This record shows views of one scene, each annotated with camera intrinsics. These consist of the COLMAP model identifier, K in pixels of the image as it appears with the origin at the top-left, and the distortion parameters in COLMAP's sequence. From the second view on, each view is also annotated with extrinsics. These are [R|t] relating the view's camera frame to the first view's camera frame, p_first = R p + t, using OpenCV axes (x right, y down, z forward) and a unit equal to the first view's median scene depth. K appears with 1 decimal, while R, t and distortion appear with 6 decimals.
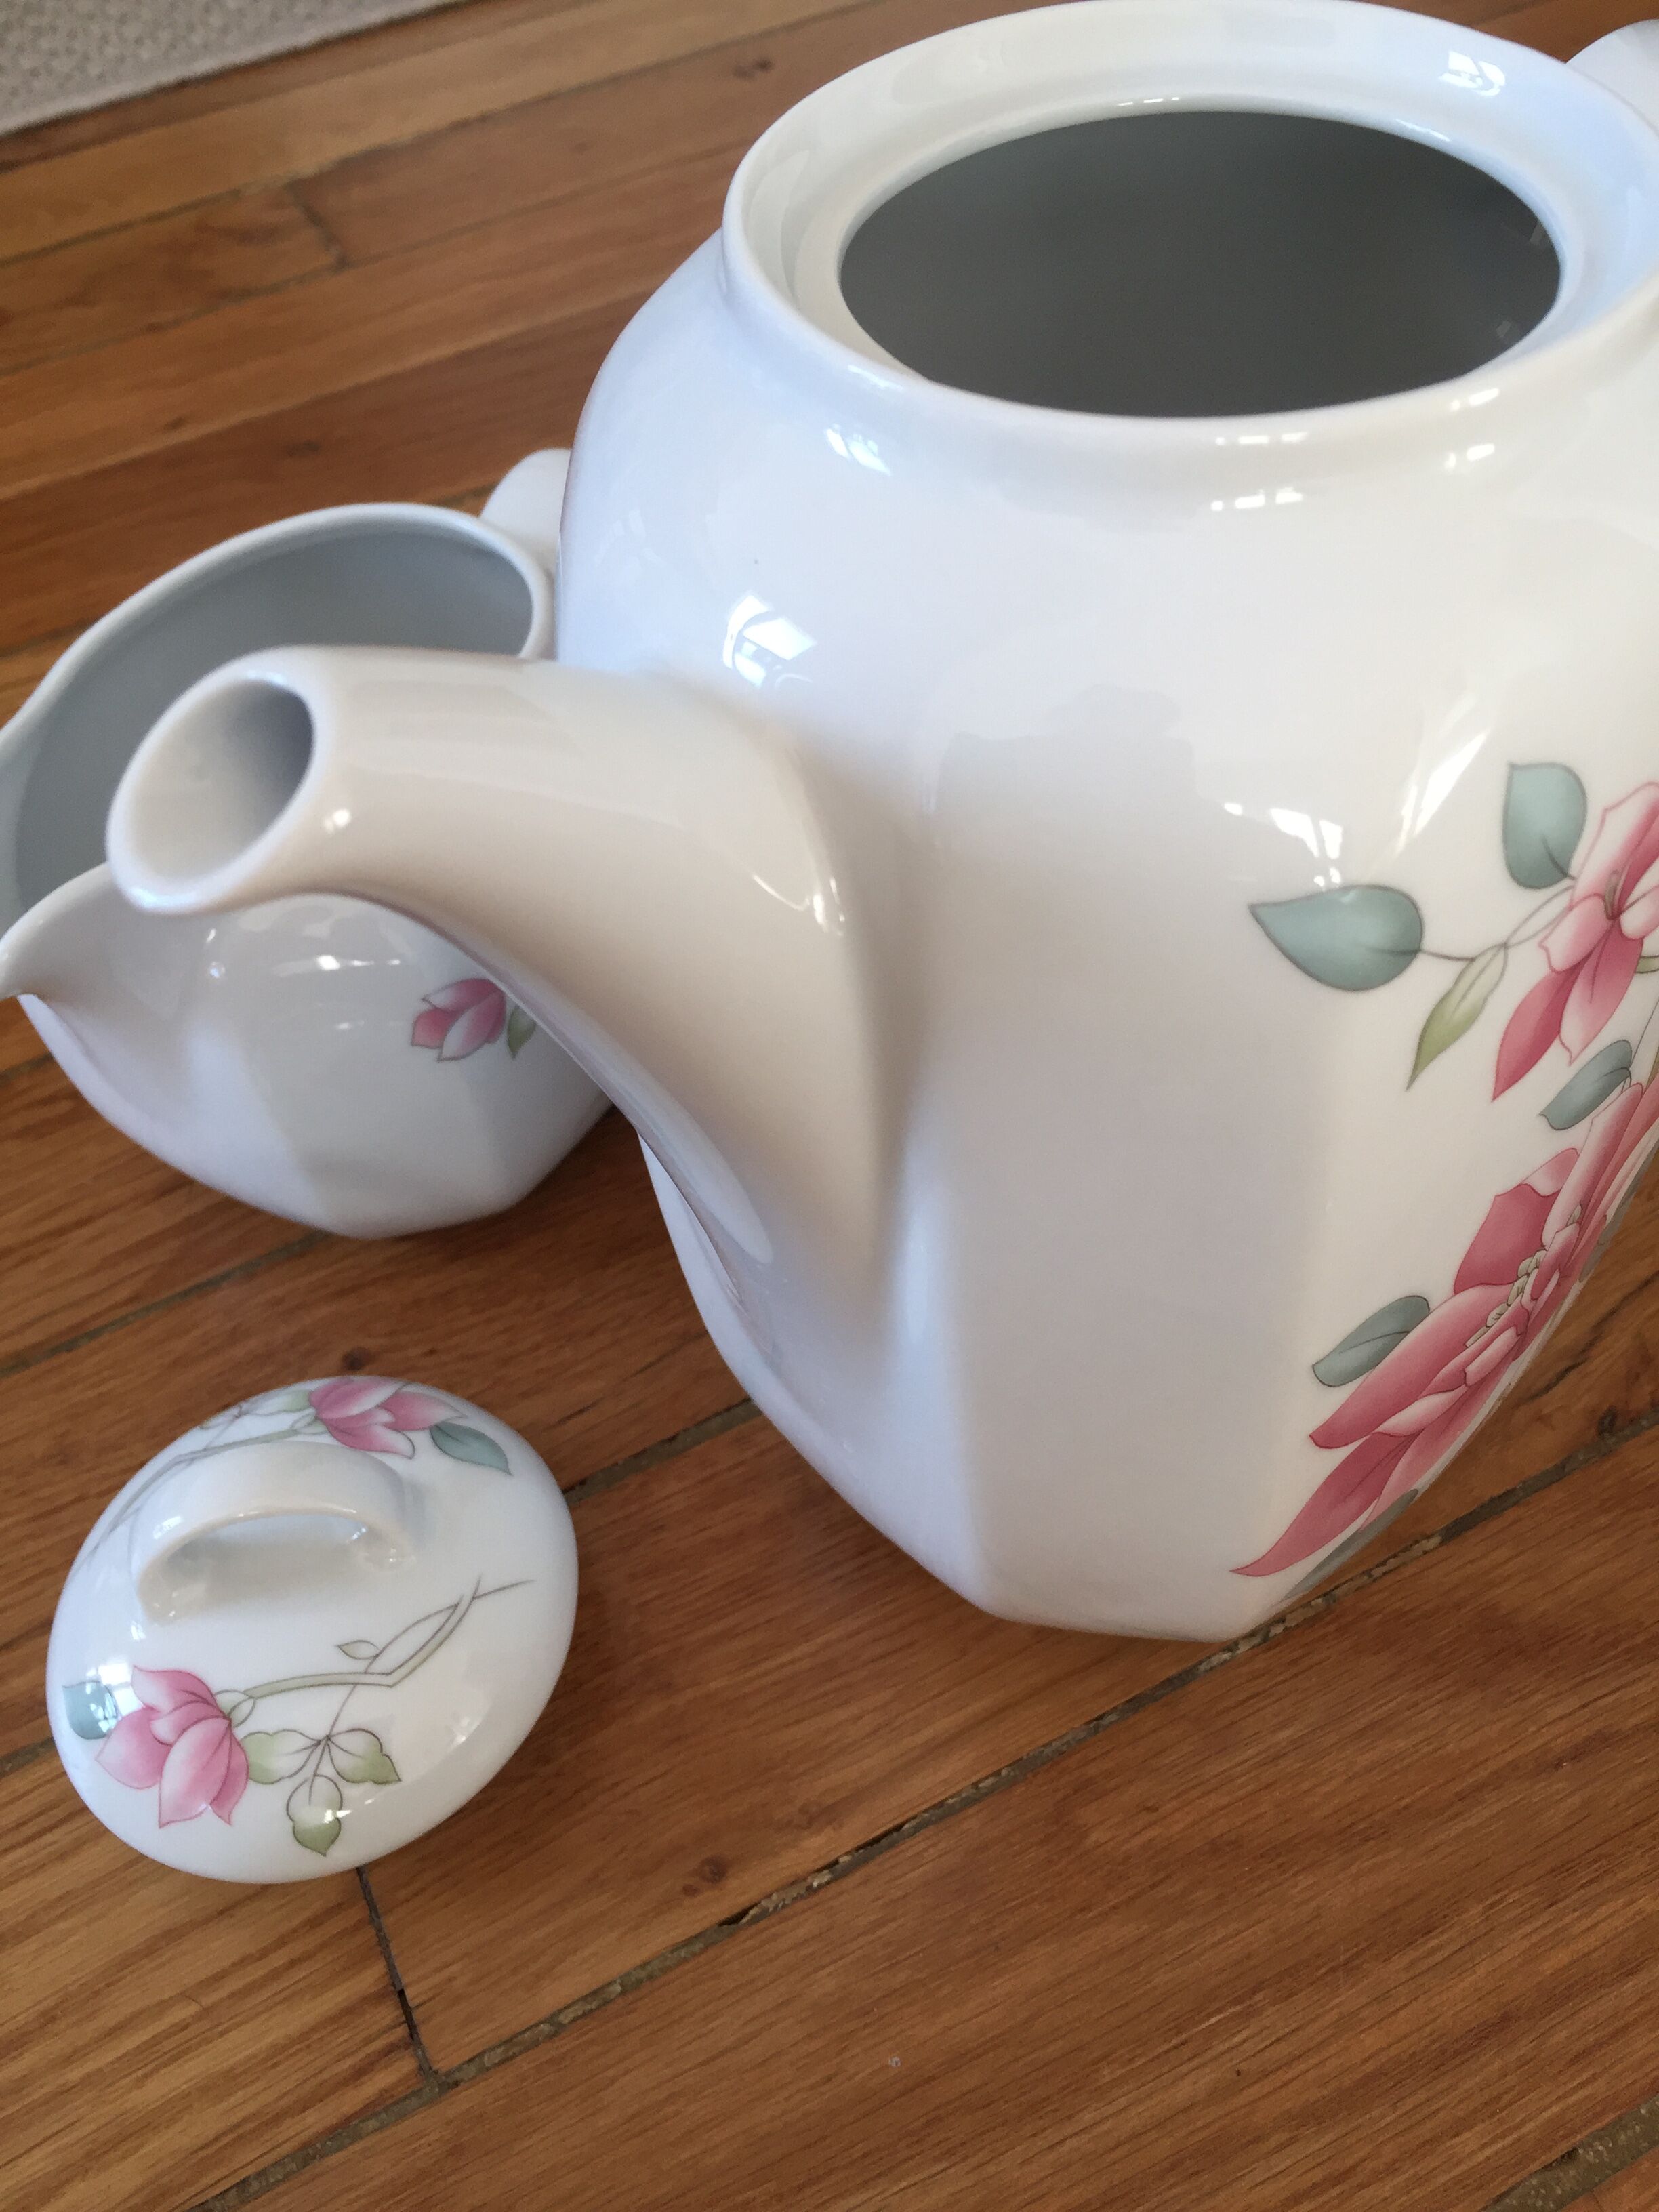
lens RADIAL K [[1897.7, 0, 823.3], [0, 1897.7, 1105.7], [0, 0, 1]] dist [0.063563, -0.116606]
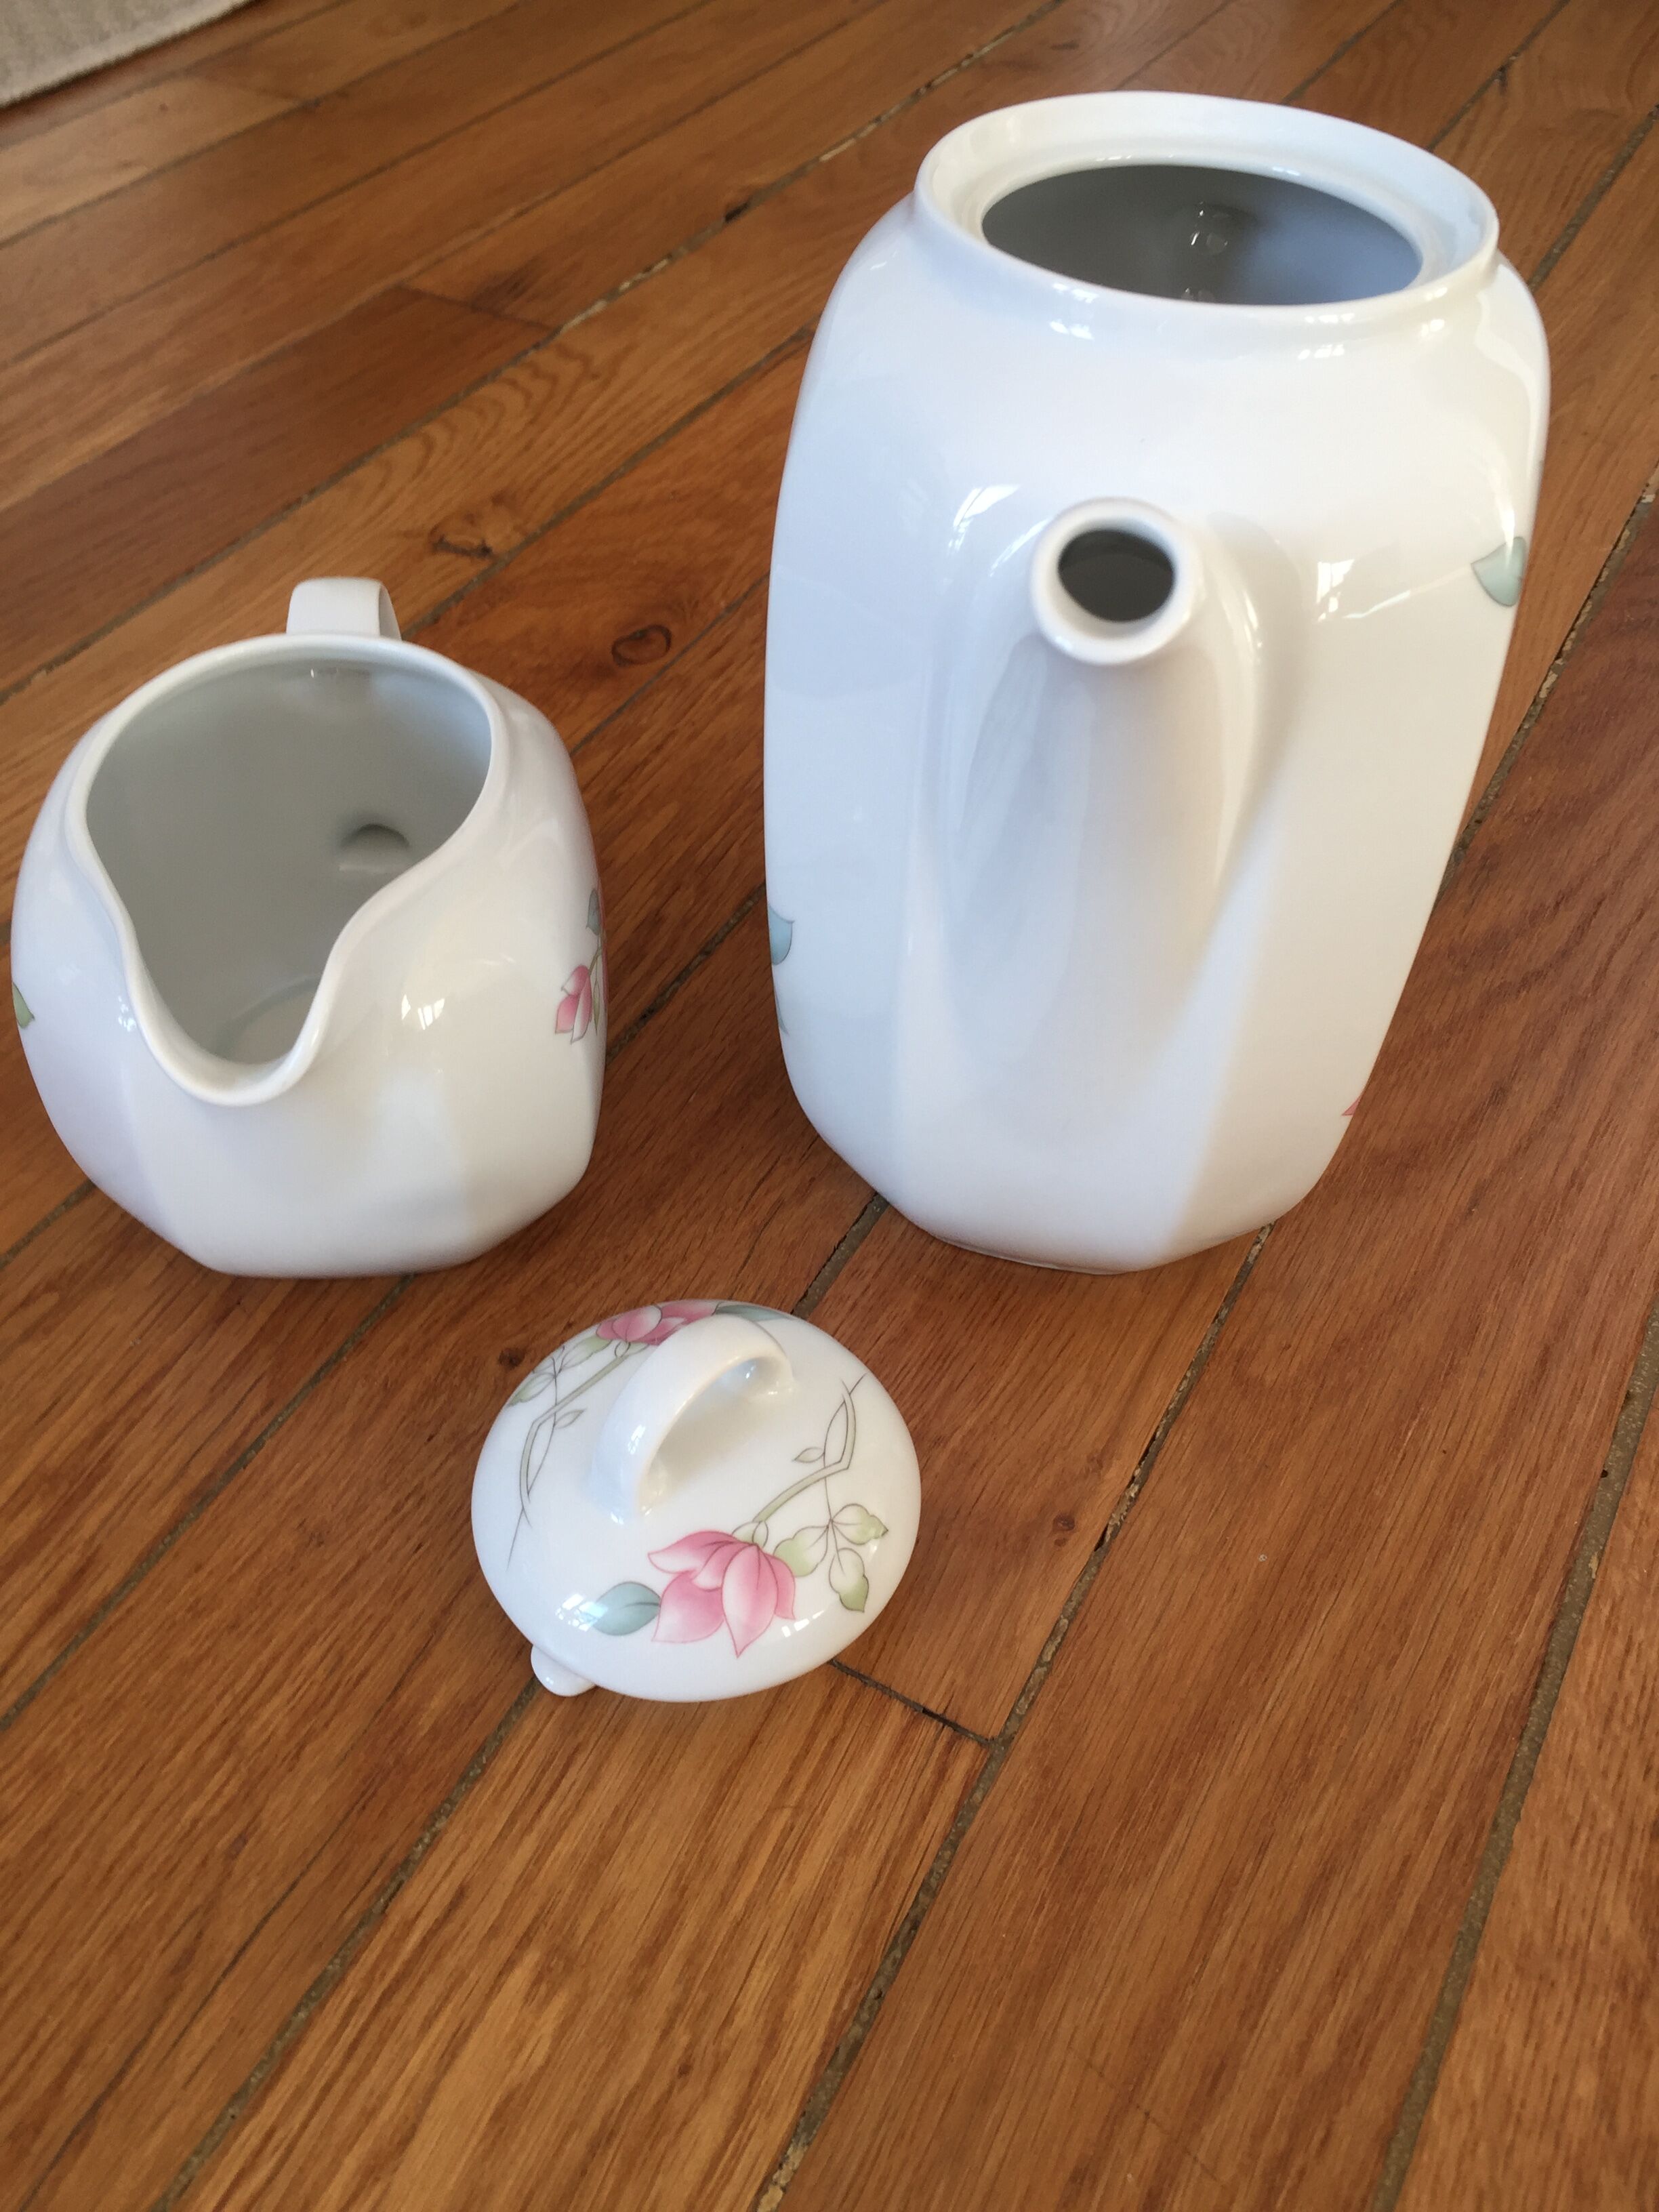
lens RADIAL K [[1897.7, 0, 823.3], [0, 1897.7, 1105.7], [0, 0, 1]] dist [0.063563, -0.116606]
pose [[0.819612, -0.329405, 0.468752, -0.722489], [0.368970, 0.929407, 0.007978, 0.068747], [-0.438289, 0.166417, 0.883294, -0.116754]]
